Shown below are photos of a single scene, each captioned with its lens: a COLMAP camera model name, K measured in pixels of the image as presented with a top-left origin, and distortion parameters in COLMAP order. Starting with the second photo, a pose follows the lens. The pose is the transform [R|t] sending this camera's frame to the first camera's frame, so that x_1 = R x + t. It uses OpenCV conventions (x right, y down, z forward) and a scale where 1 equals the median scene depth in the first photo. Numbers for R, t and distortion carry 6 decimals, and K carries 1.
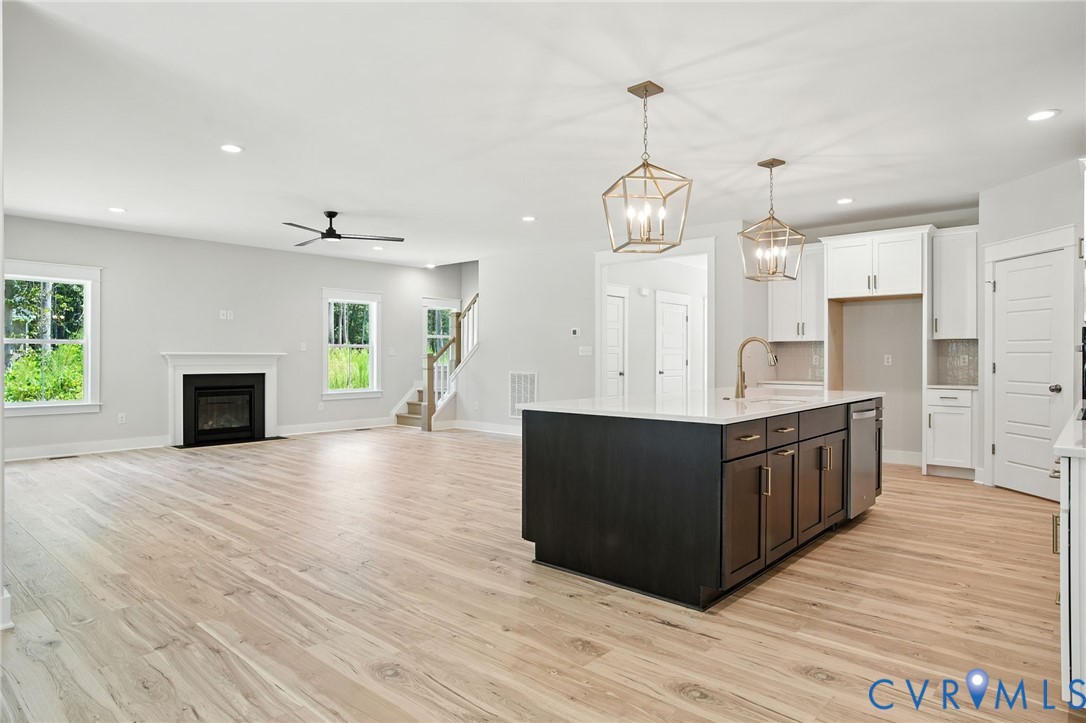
lens RADIAL K [[653.0, 0, 527.9], [0, 653.0, 359.4], [0, 0, 1]] dist [-0.017288, 0.001120]
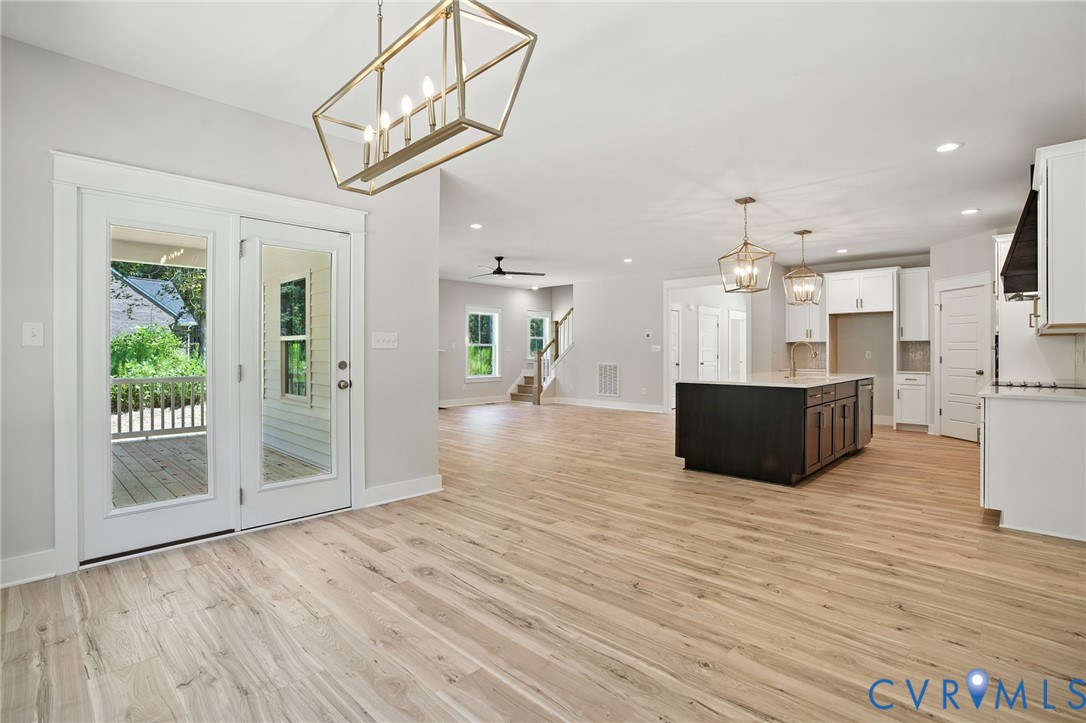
lens RADIAL K [[535.3, 0, 532.3], [0, 535.3, 351.6], [0, 0, 1]] dist [-0.036312, 0.000574]
pose [[0.999654, 0.000153, -0.026314, -0.189092], [-0.000305, 0.999983, -0.005768, 0.000713], [0.026313, 0.005774, 0.999637, -0.235813]]
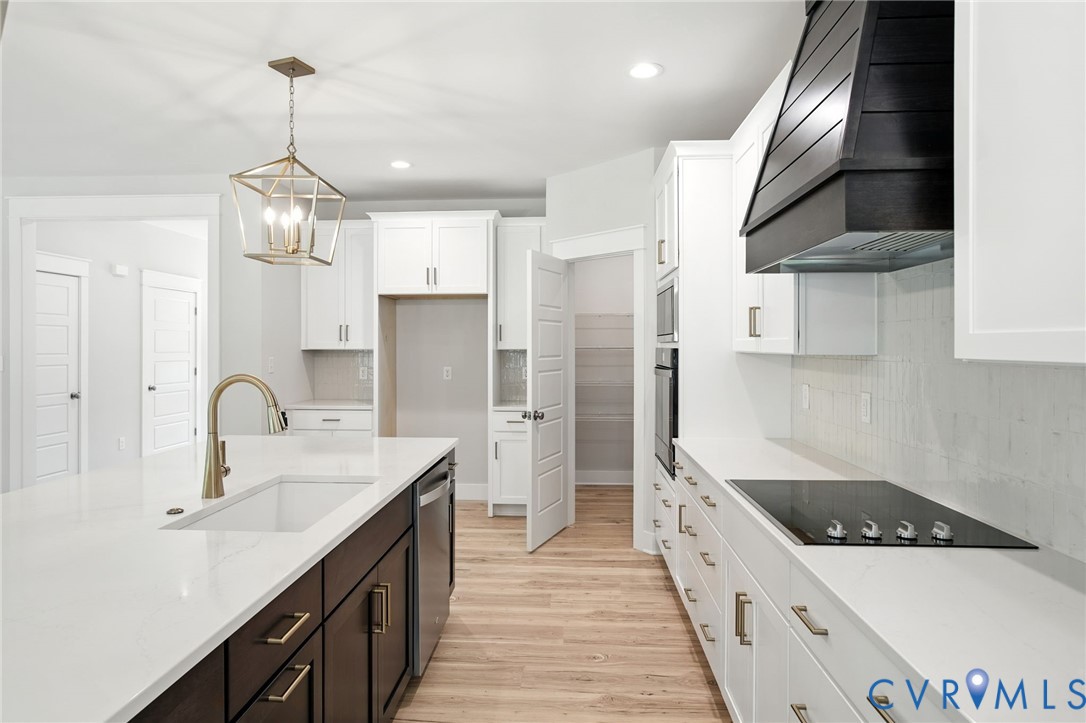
lens RADIAL K [[665.1, 0, 540.5], [0, 665.1, 337.7], [0, 0, 1]] dist [-0.019699, 0.000229]
pose [[0.780692, 0.004370, 0.624901, 0.126660], [0.004497, 0.999910, -0.012610, -0.032626], [-0.624900, 0.012655, 0.780602, 0.280554]]
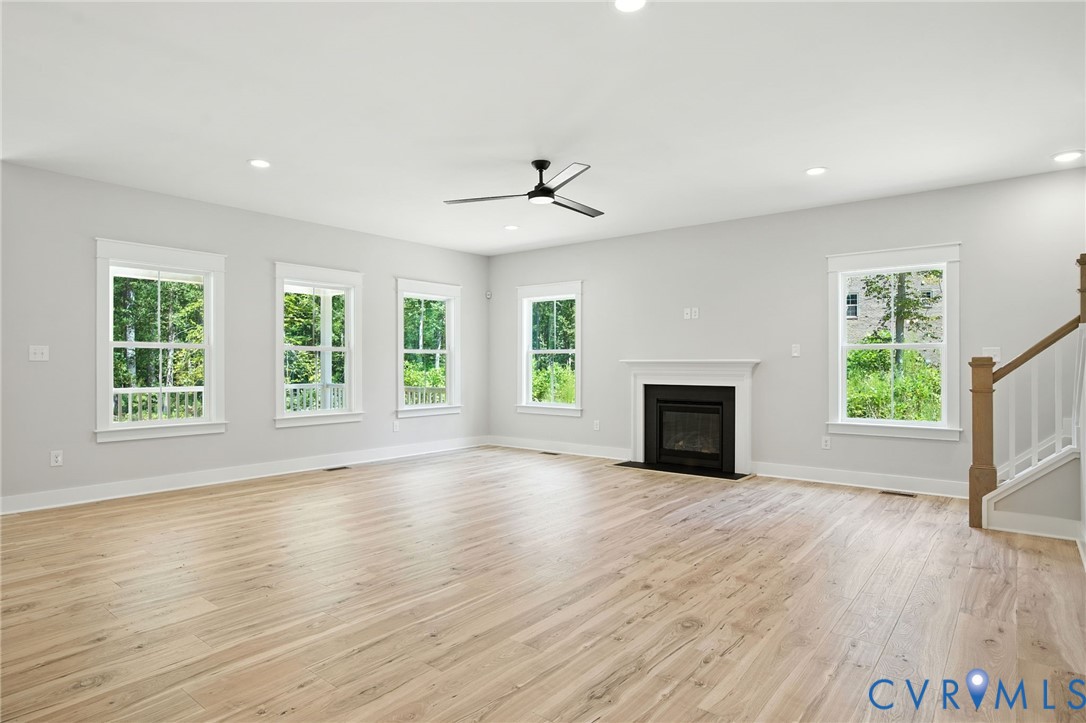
lens RADIAL K [[608.3, 0, 529.3], [0, 608.3, 365.3], [0, 0, 1]] dist [-0.019958, 0.000276]
pose [[0.054411, -0.000488, -0.998518, 0.356585], [-0.005667, 0.999984, -0.000798, -0.001968], [0.998503, 0.005702, 0.054407, 0.937030]]
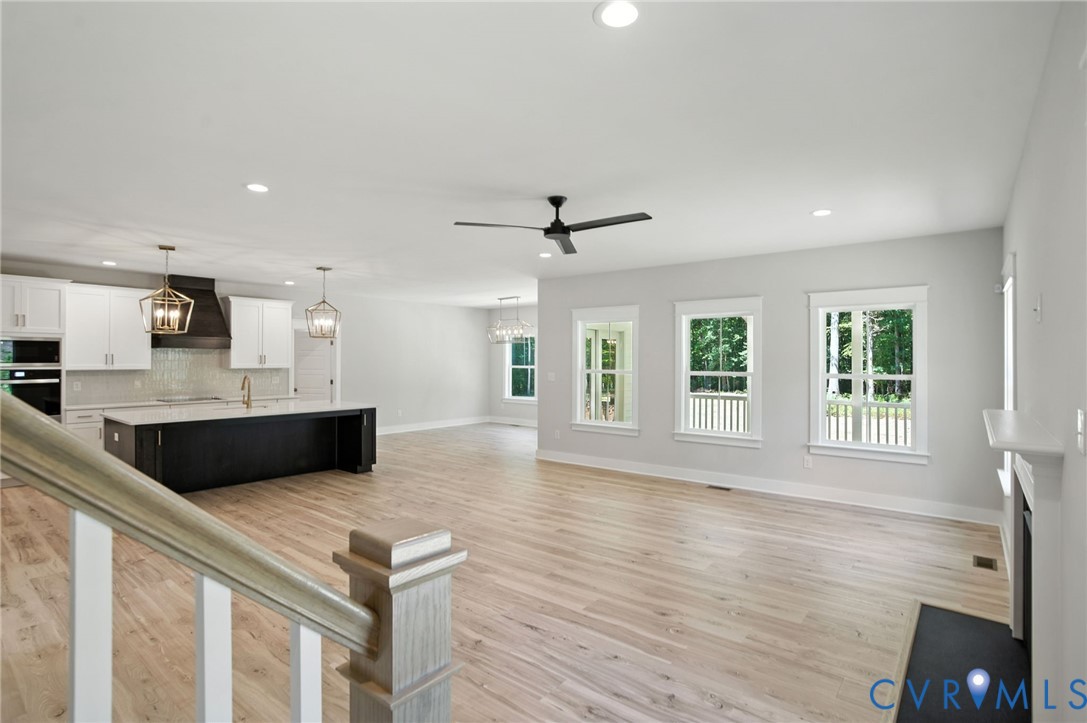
lens RADIAL K [[535.8, 0, 532.8], [0, 535.8, 351.5], [0, 0, 1]] dist [-0.036312, 0.000574]
pose [[-0.998855, -0.005776, -0.047486, -0.245928], [-0.005098, 0.999884, -0.014381, -0.050342], [0.047563, -0.014122, -0.998768, 1.548608]]
